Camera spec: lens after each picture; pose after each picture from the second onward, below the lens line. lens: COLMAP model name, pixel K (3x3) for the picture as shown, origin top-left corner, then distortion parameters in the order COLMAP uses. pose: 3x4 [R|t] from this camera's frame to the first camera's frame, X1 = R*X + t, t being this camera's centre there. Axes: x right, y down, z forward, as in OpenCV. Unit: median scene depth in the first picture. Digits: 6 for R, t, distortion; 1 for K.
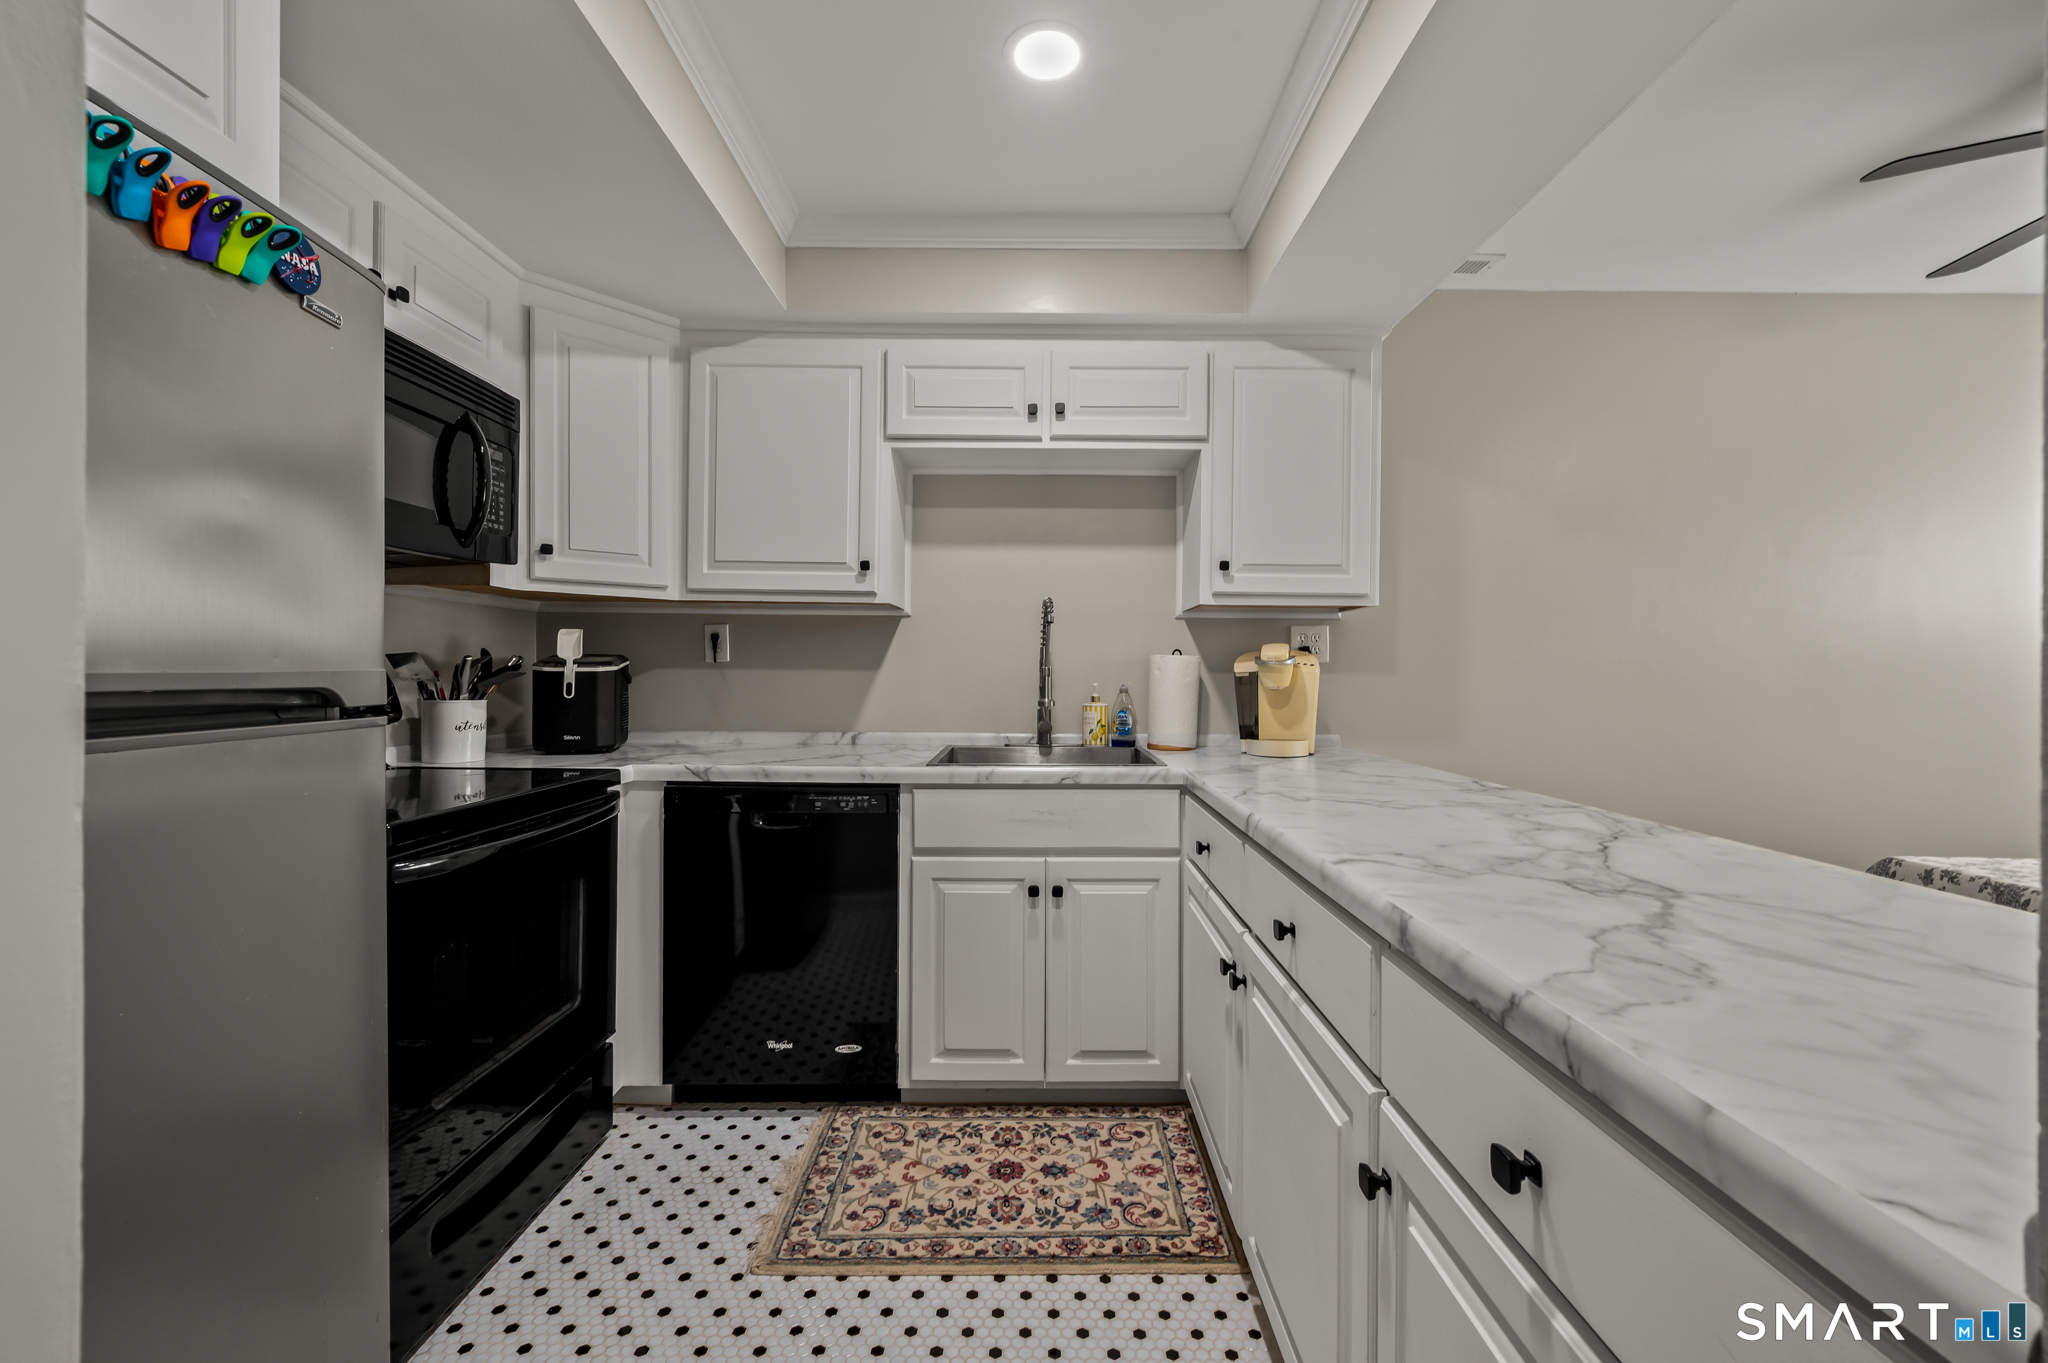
lens RADIAL K [[817.2, 0, 1001.8], [0, 817.2, 670.7], [0, 0, 1]] dist [-0.005855, 0.000570]
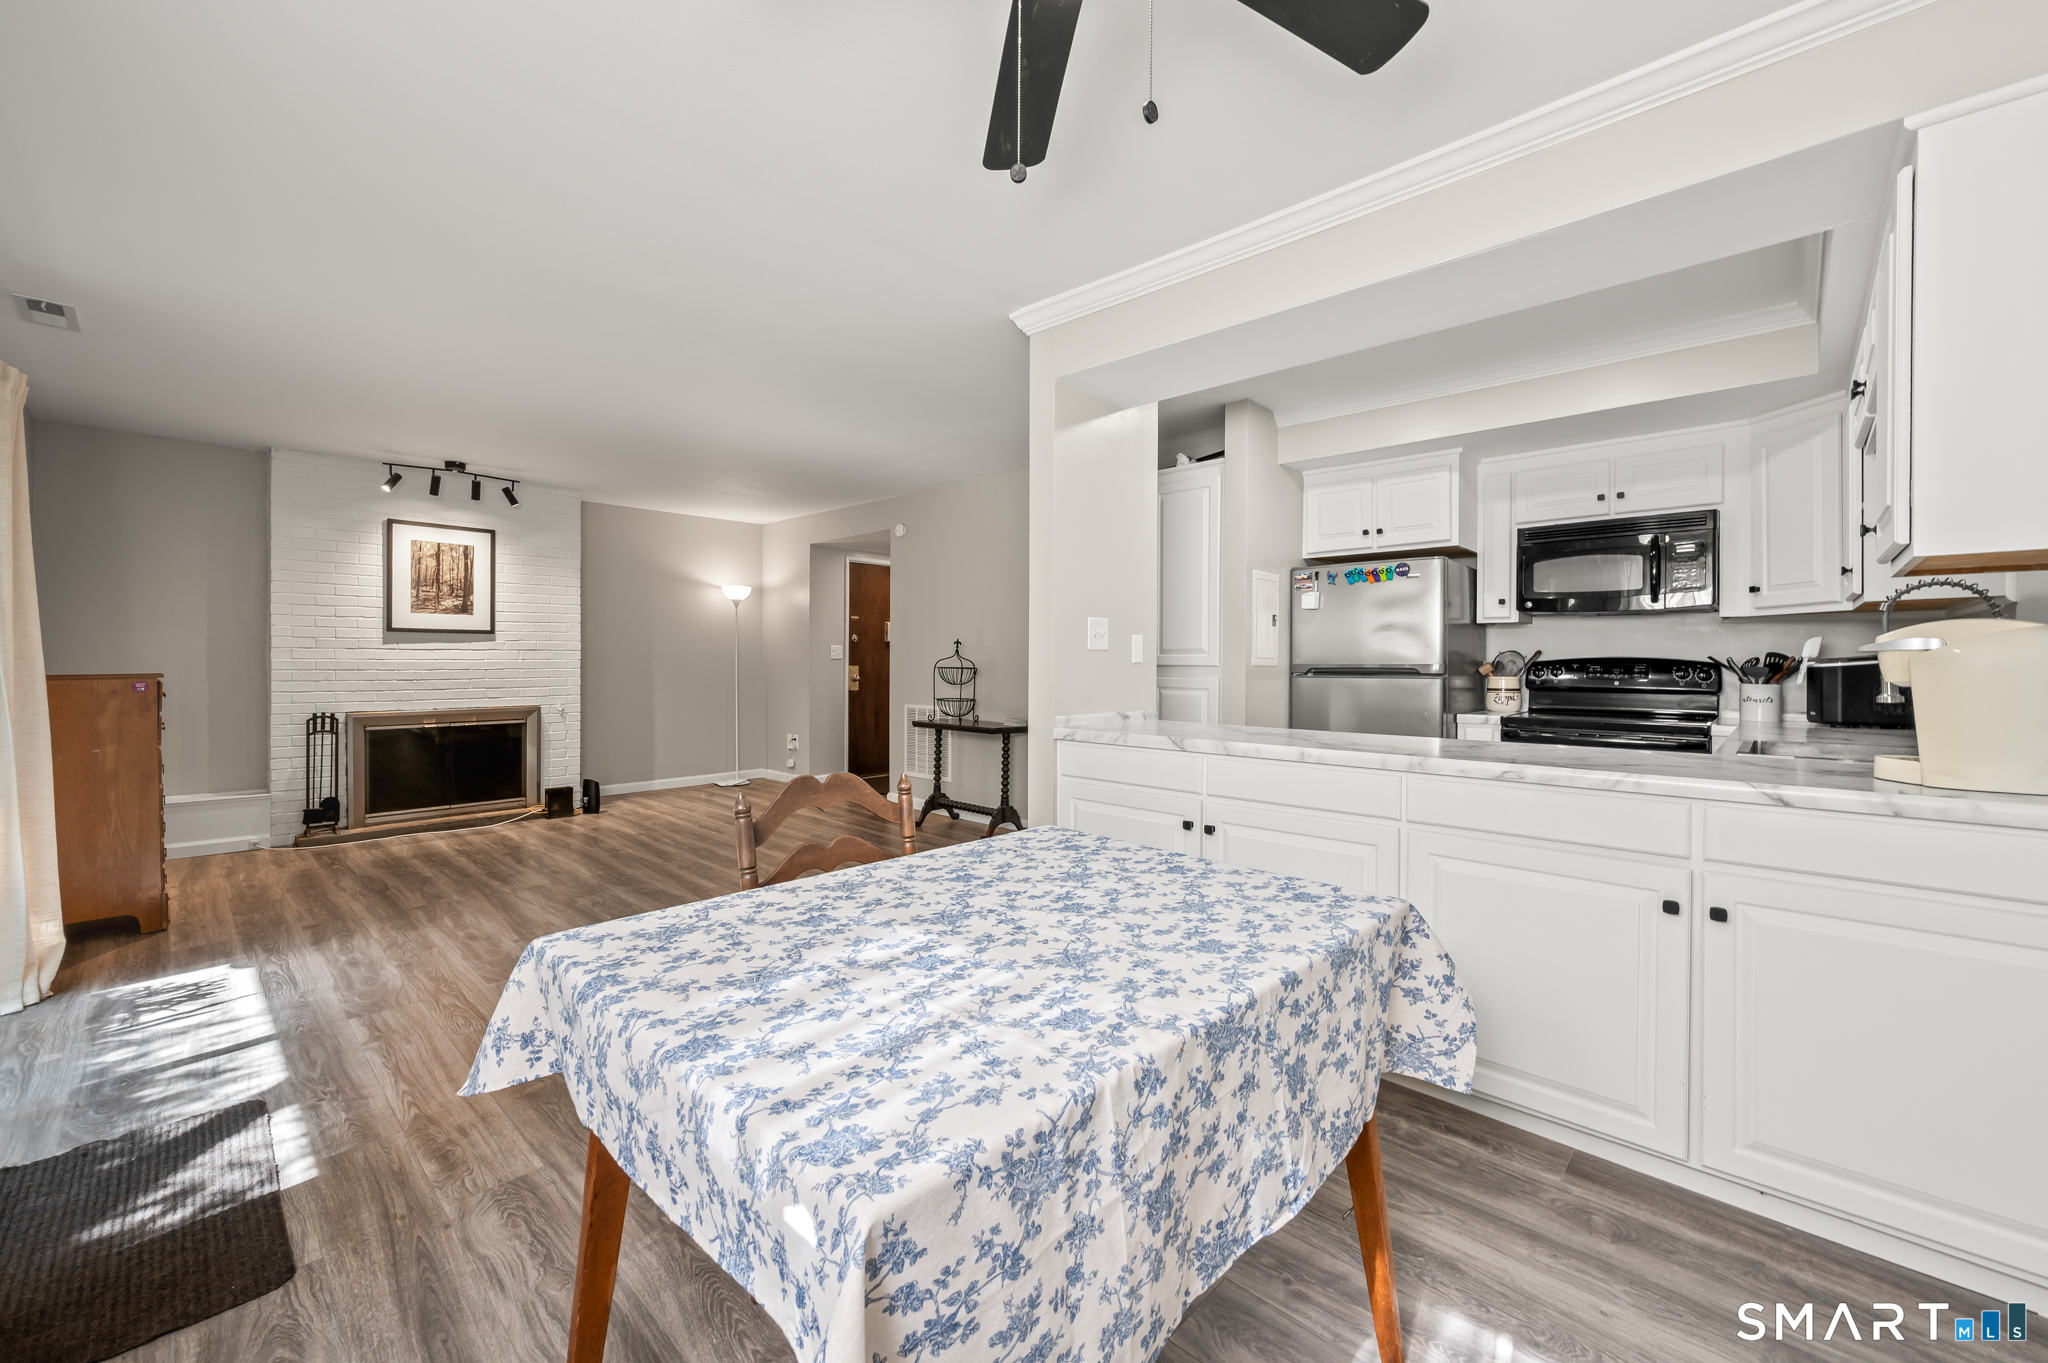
lens RADIAL K [[817.2, 0, 1015.8], [0, 817.2, 673.7], [0, 0, 1]] dist [-0.005855, 0.000570]
pose [[-0.666275, 0.000943, -0.745706, 1.573141], [-0.008451, 0.999925, 0.008815, 0.013748], [0.745659, 0.012175, -0.666217, 0.973082]]
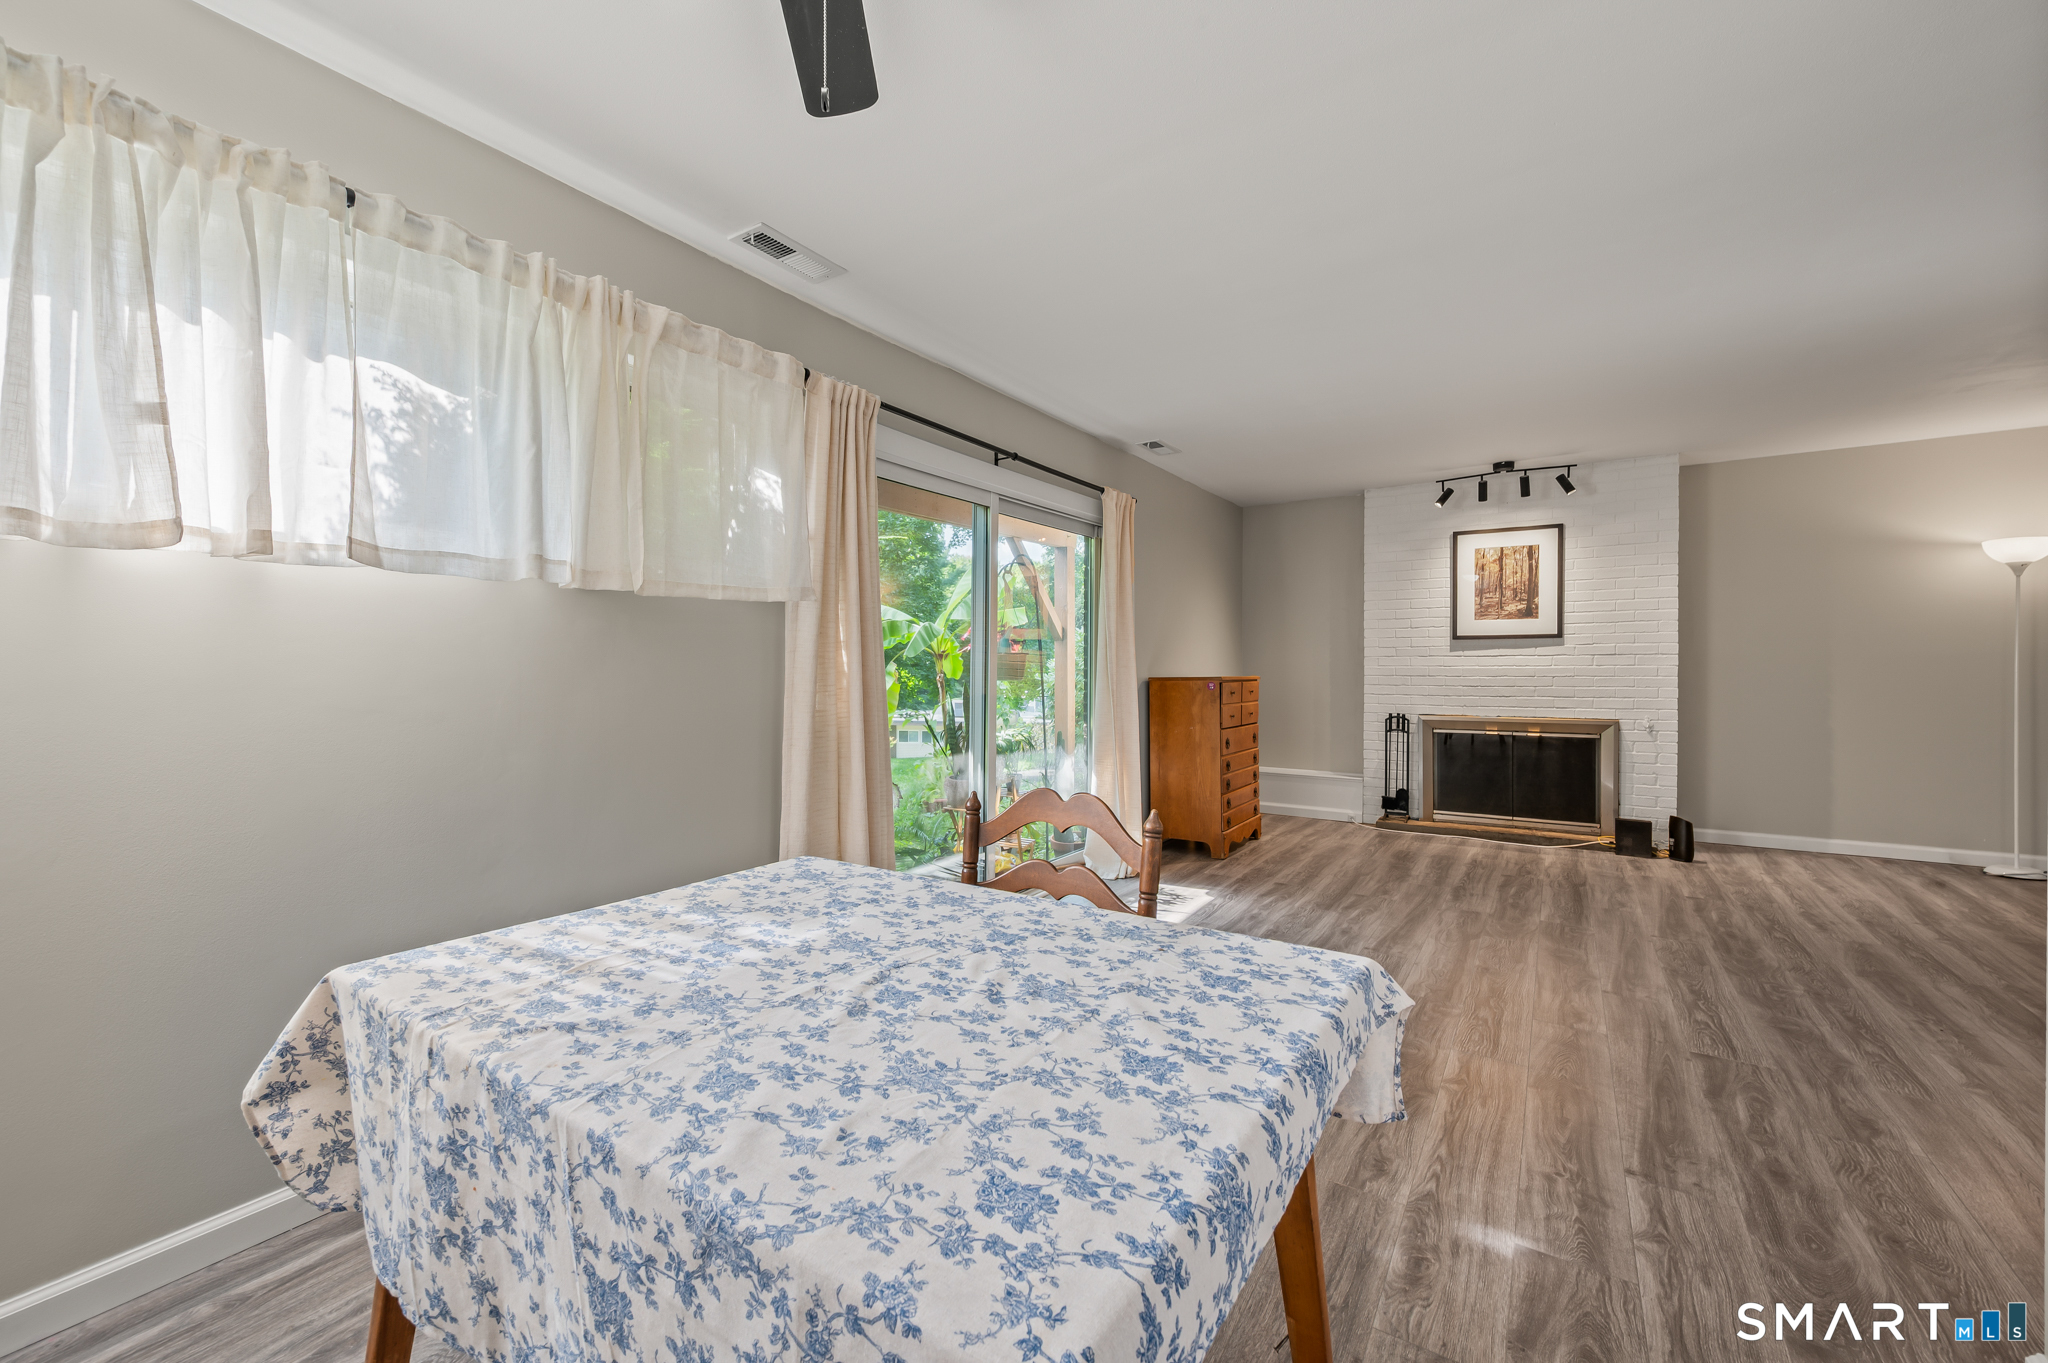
lens RADIAL K [[844.0, 0, 984.6], [0, 844.0, 668.7], [0, 0, 1]] dist [0.002680, -0.001156]
pose [[-0.832092, -0.008812, 0.554567, 0.746853], [-0.005924, 0.999958, 0.007001, 0.006948], [-0.554606, 0.002541, -0.832109, 0.965142]]
